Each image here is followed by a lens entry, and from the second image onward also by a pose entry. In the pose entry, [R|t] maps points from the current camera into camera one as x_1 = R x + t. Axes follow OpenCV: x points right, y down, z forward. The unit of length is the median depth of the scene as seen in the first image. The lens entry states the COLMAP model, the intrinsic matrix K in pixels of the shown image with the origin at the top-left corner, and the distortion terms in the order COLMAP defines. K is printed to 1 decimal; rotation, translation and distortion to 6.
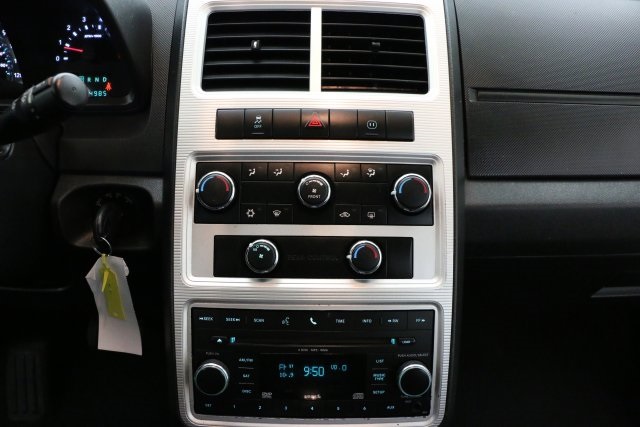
lens RADIAL K [[573.4, 0, 320.0], [0, 573.4, 213.5], [0, 0, 1]] dist [-0.194397, 0.193459]
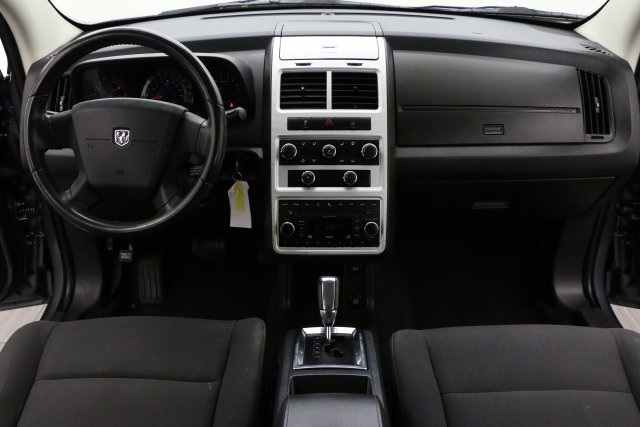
lens RADIAL K [[573.4, 0, 320.0], [0, 573.4, 213.5], [0, 0, 1]] dist [-0.194397, 0.193459]
pose [[0.999680, -0.009501, -0.023453, 0.004995], [0.010209, 0.999490, 0.030248, 0.144142], [0.023153, -0.030478, 0.999267, -1.366749]]
